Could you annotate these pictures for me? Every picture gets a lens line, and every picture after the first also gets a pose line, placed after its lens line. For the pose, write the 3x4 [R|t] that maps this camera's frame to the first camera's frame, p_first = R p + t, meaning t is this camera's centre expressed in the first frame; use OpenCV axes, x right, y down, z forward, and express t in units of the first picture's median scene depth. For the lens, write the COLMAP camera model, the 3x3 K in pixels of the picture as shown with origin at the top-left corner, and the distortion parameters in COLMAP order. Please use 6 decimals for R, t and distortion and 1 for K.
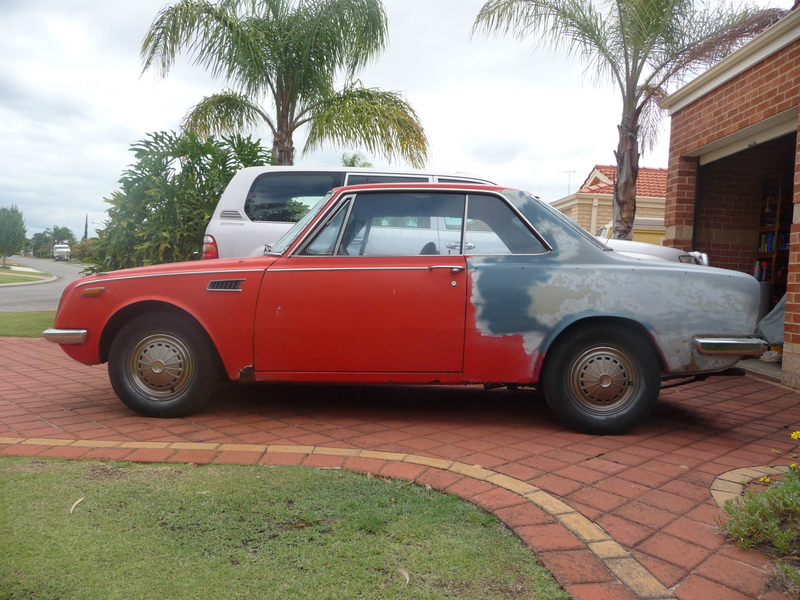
lens RADIAL K [[653.3, 0, 400.0], [0, 653.3, 300.0], [0, 0, 1]] dist [-0.027600, 0.011276]
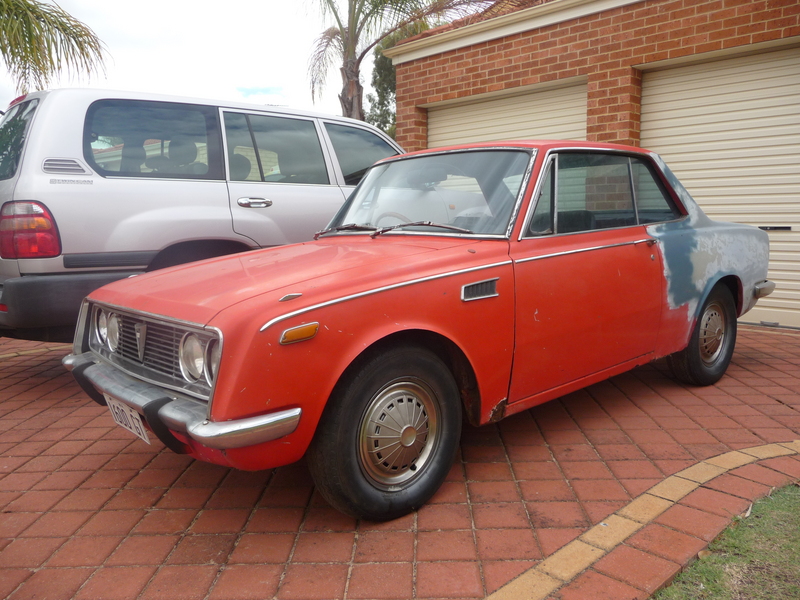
lens RADIAL K [[653.3, 0, 400.0], [0, 653.3, 300.0], [0, 0, 1]] dist [-0.027600, 0.011276]
pose [[0.719498, -0.134887, 0.681270, -0.465414], [0.069594, 0.990023, 0.122519, -0.059666], [-0.690999, -0.040739, 0.721707, 0.340162]]
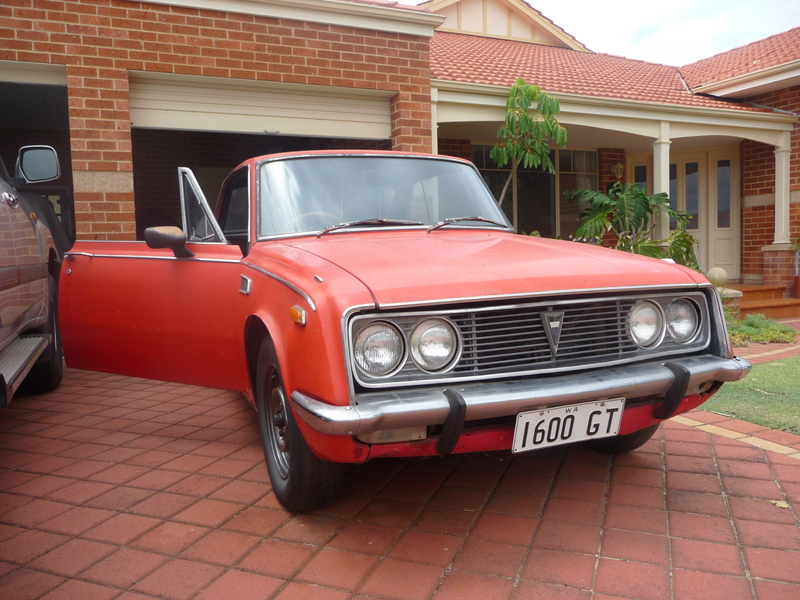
lens RADIAL K [[653.3, 0, 400.0], [0, 653.3, 300.0], [0, 0, 1]] dist [-0.027600, 0.011276]
pose [[-0.422901, -0.101783, 0.900441, -0.457426], [0.041967, 0.990406, 0.131663, -0.060487], [-0.905203, 0.093469, -0.414572, 0.922711]]
